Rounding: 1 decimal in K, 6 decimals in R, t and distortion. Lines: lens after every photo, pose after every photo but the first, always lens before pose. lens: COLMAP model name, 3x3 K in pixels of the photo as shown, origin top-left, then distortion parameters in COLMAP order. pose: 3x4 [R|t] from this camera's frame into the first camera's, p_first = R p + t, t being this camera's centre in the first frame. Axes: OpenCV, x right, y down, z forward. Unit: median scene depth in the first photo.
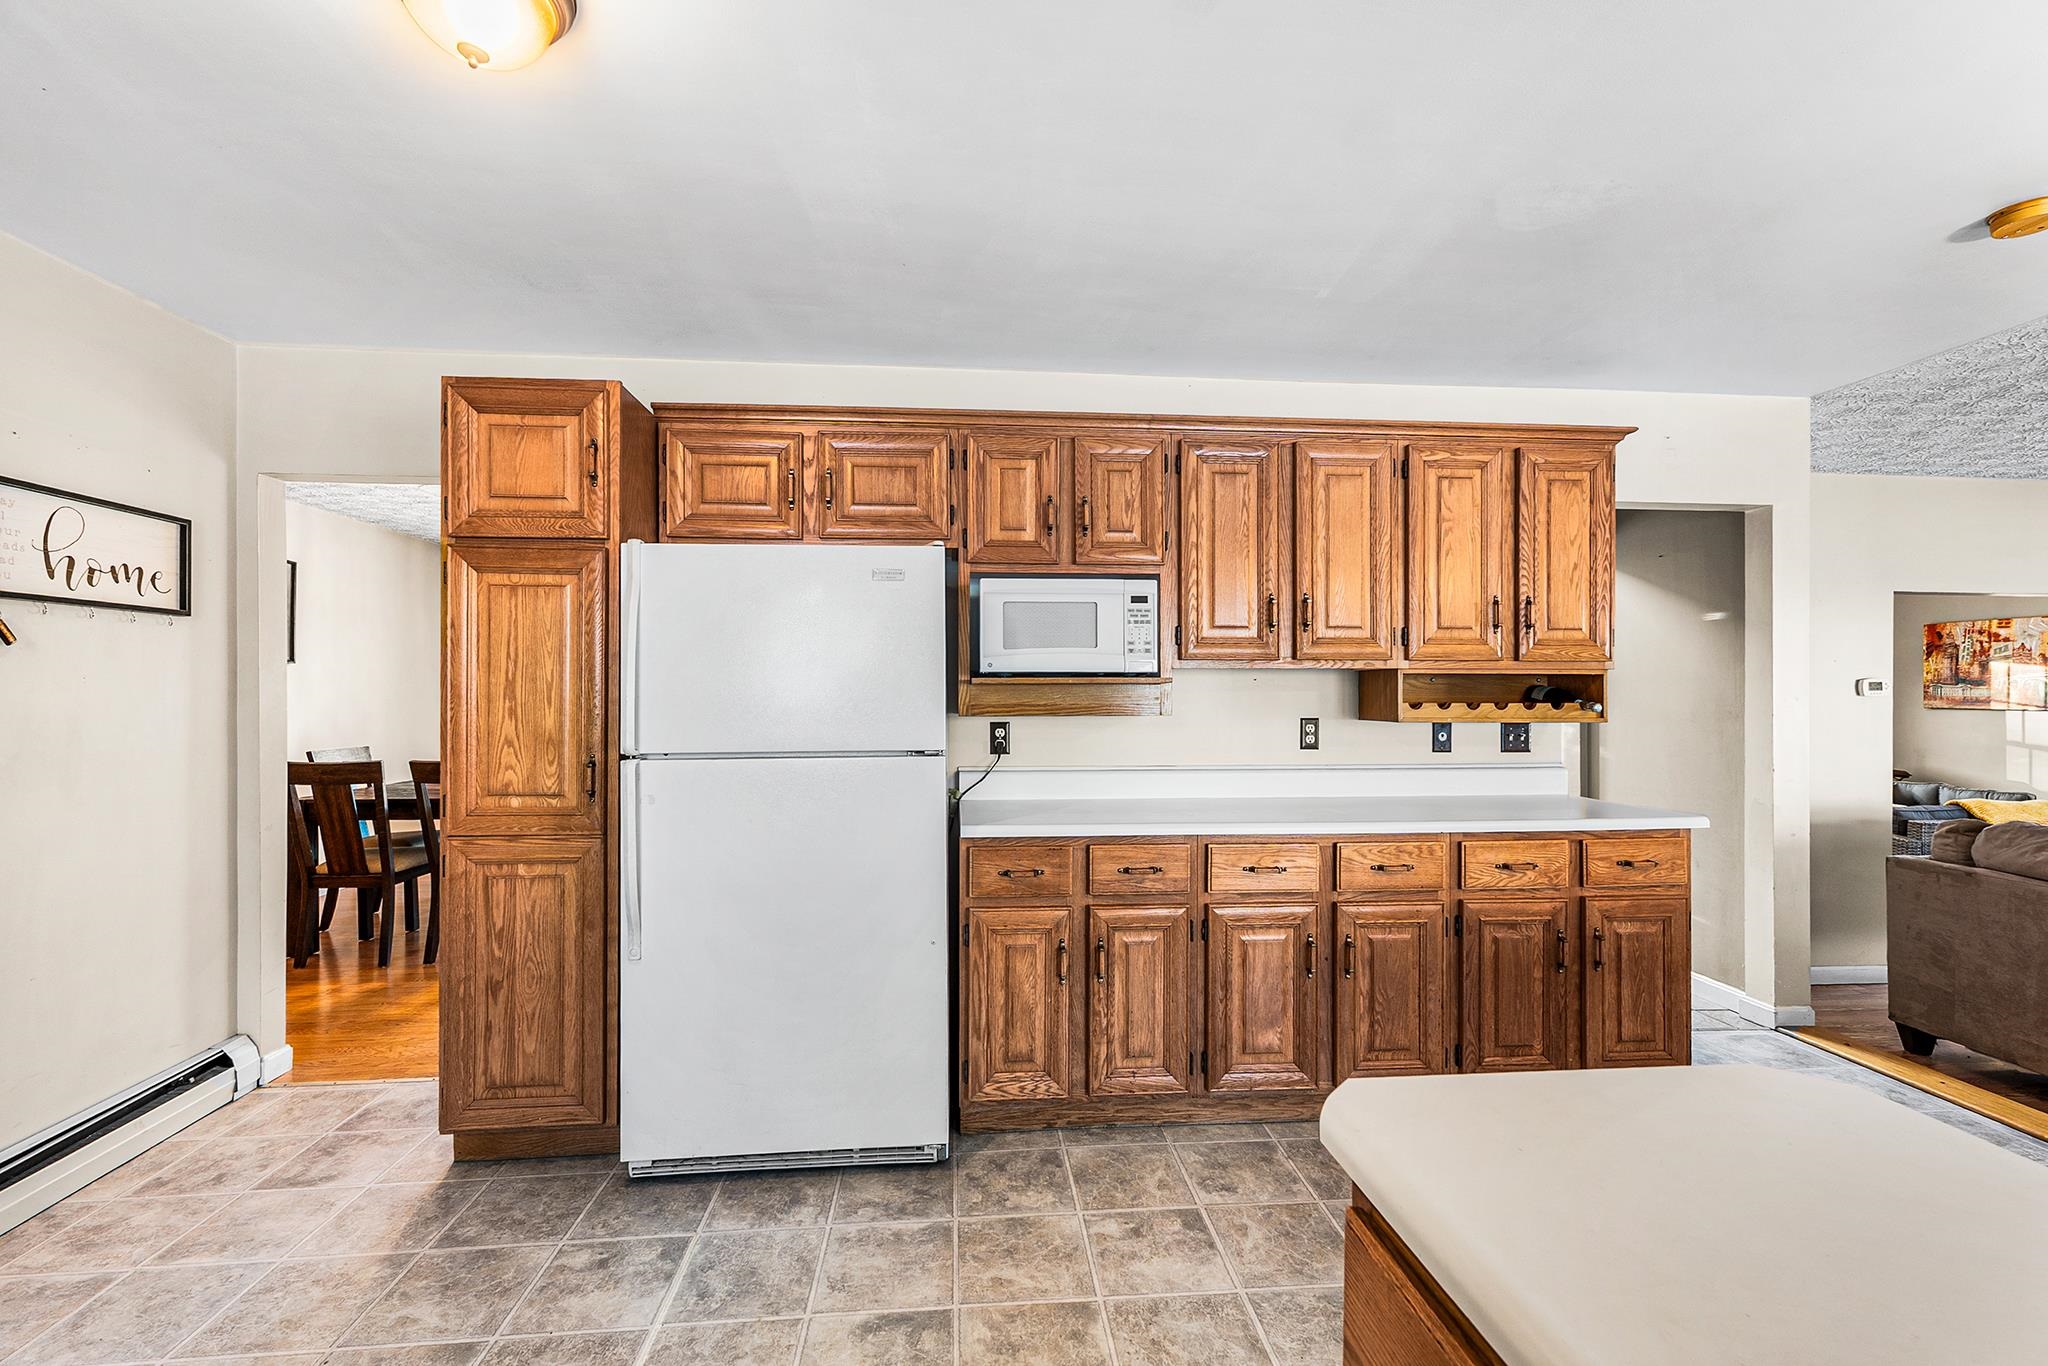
lens RADIAL K [[895.9, 0, 1024.0], [0, 895.9, 683.0], [0, 0, 1]] dist [-0.000178, 0.000038]
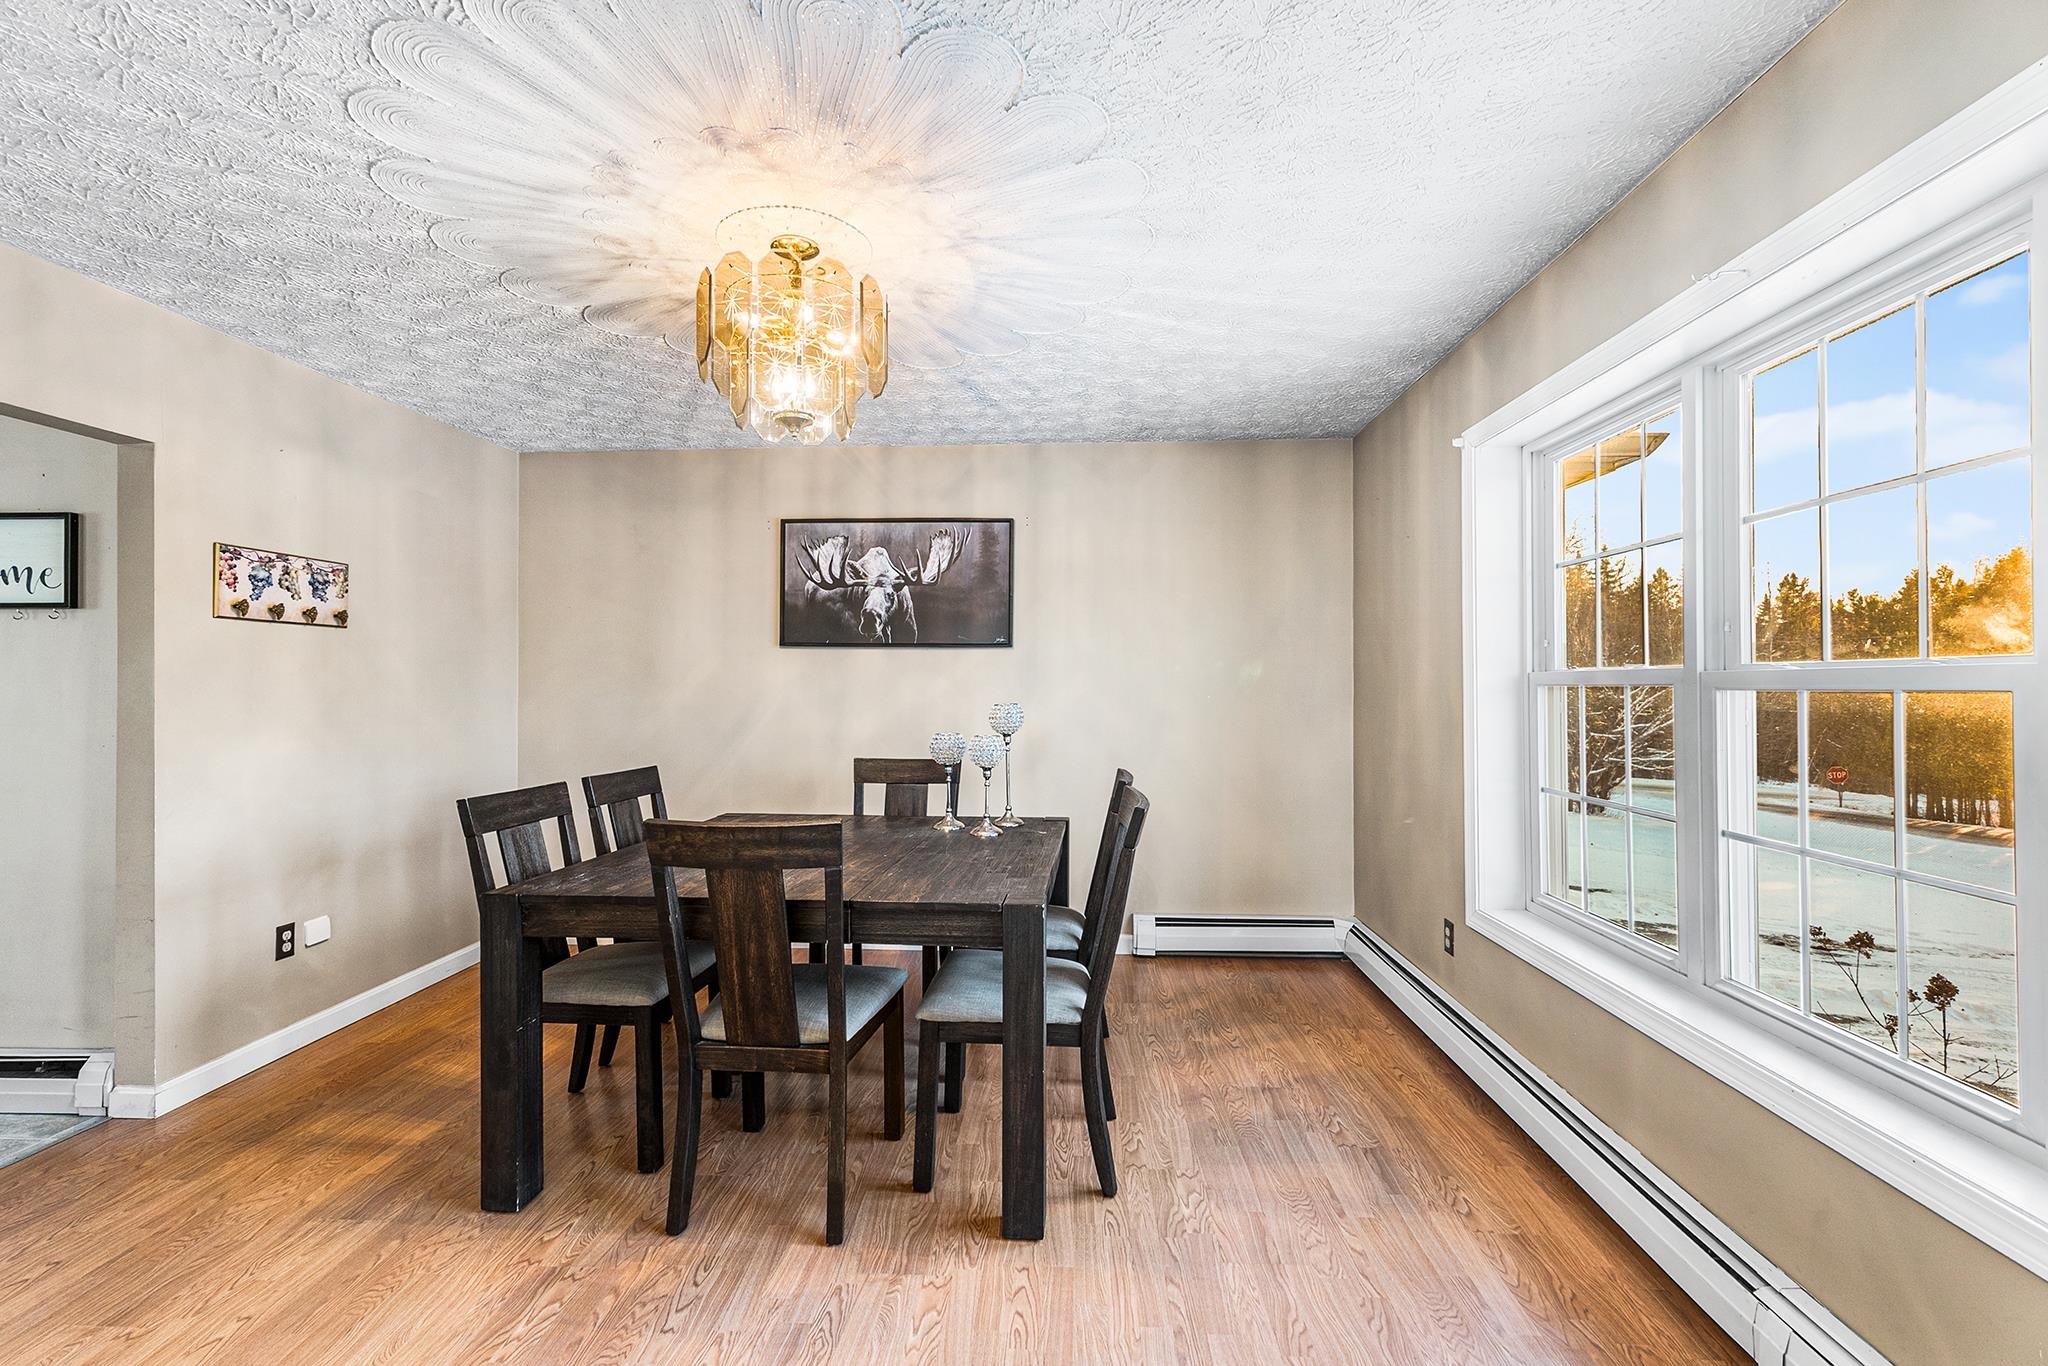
lens RADIAL K [[897.2, 0, 1010.6], [0, 897.2, 671.9], [0, 0, 1]] dist [0.000866, 0.000150]
pose [[-0.158420, -0.006317, -0.987352, -0.101437], [0.006176, 0.999954, -0.007388, 0.012669], [0.987352, -0.007268, -0.158374, 2.311051]]
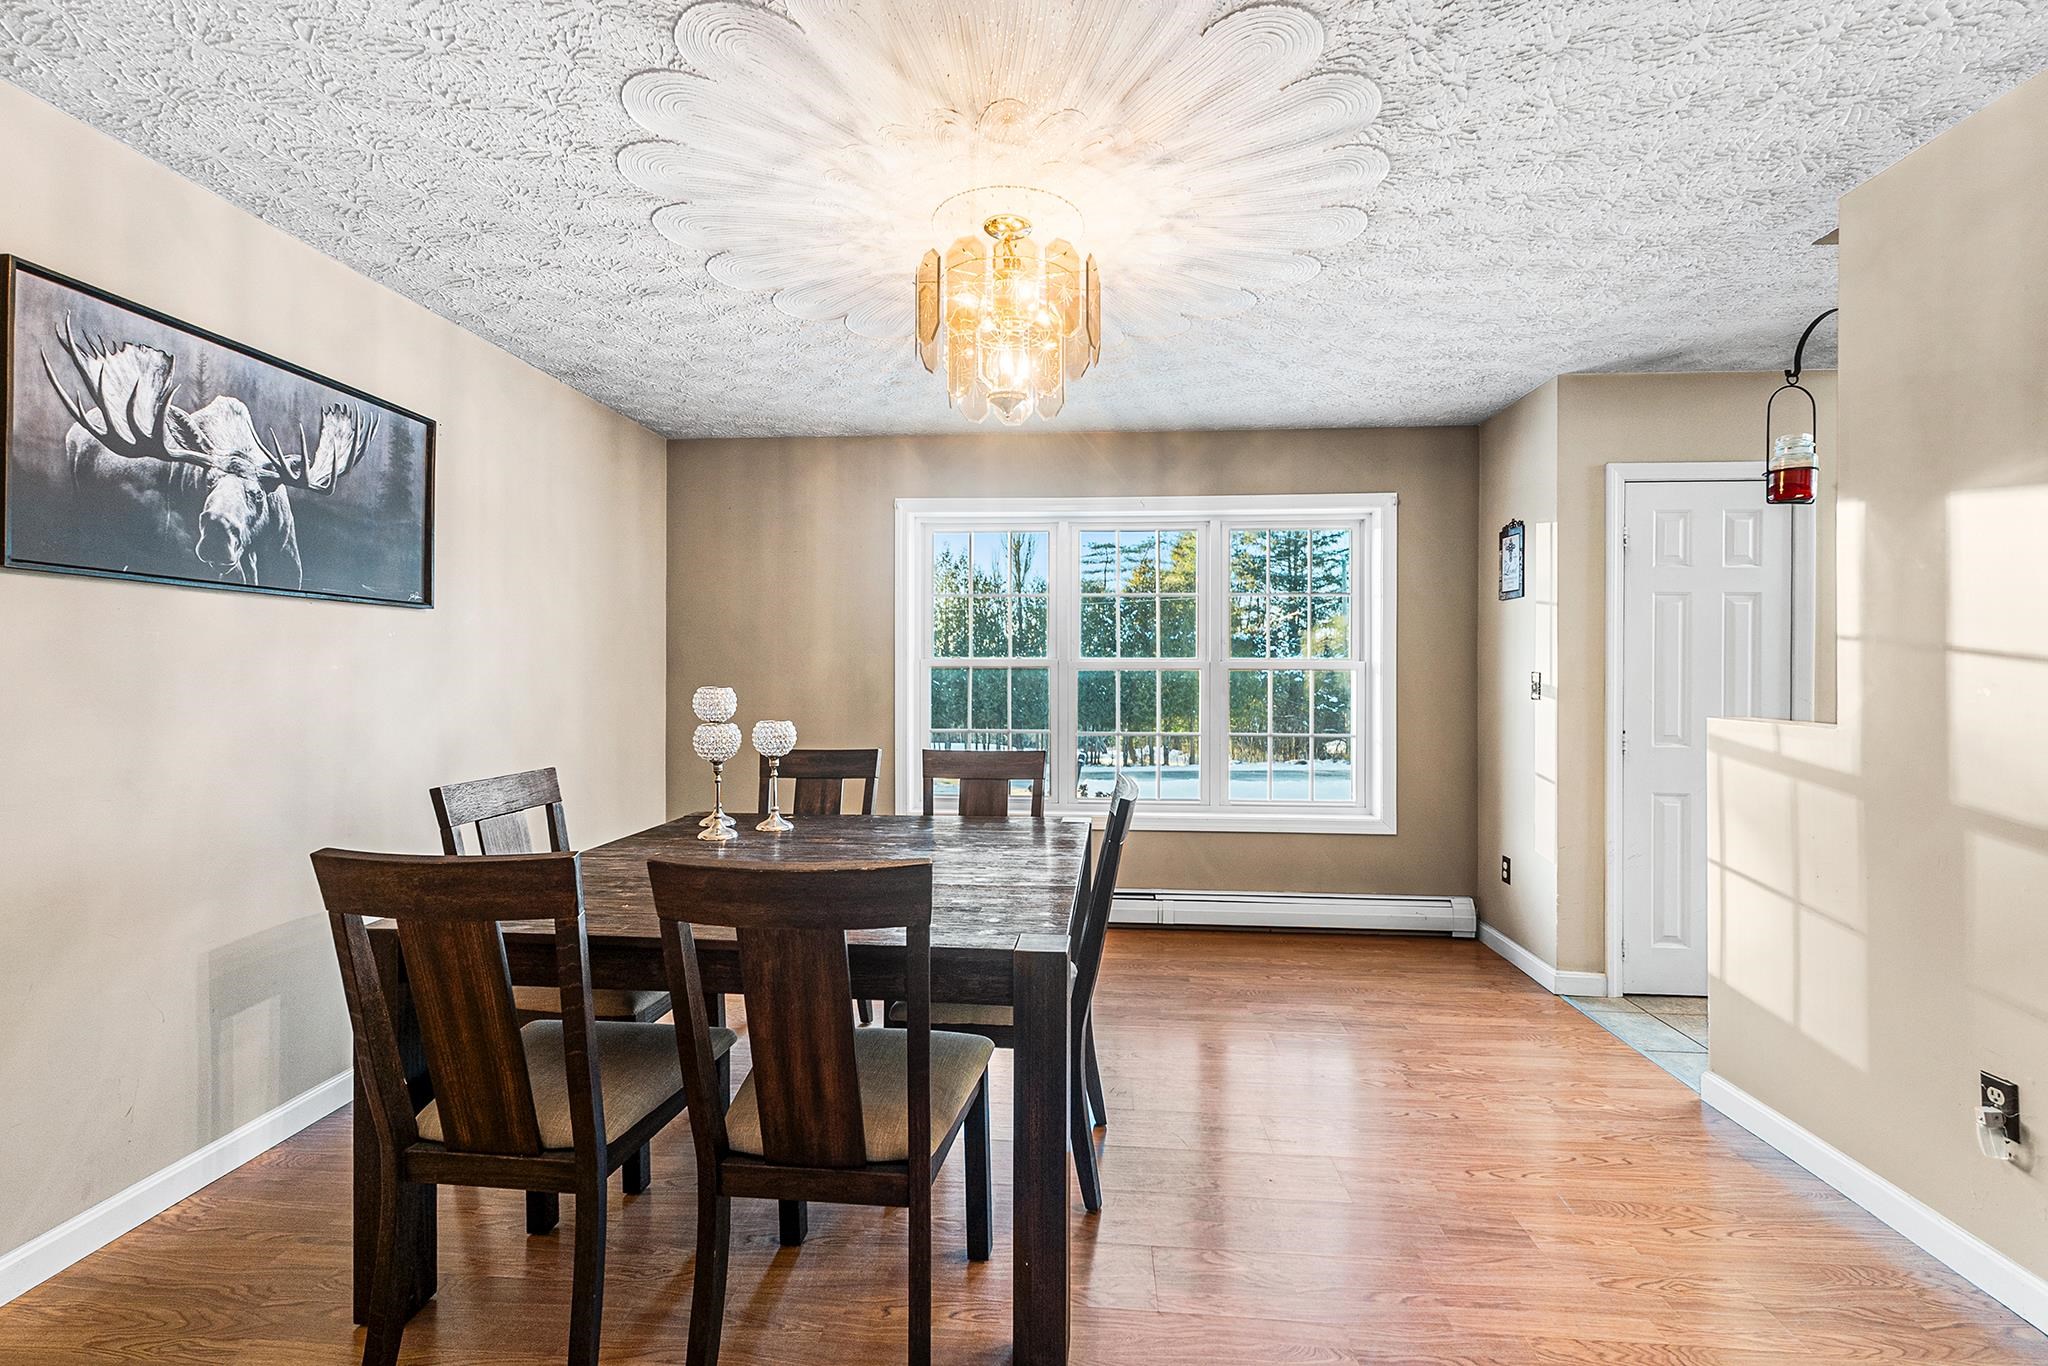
lens RADIAL K [[897.2, 0, 1010.6], [0, 897.2, 671.9], [0, 0, 1]] dist [0.000866, 0.000150]
pose [[0.985165, 0.006779, -0.171479, -0.797403], [-0.005795, 0.999964, 0.006235, 0.021360], [0.171515, -0.005148, 0.985168, 1.113203]]
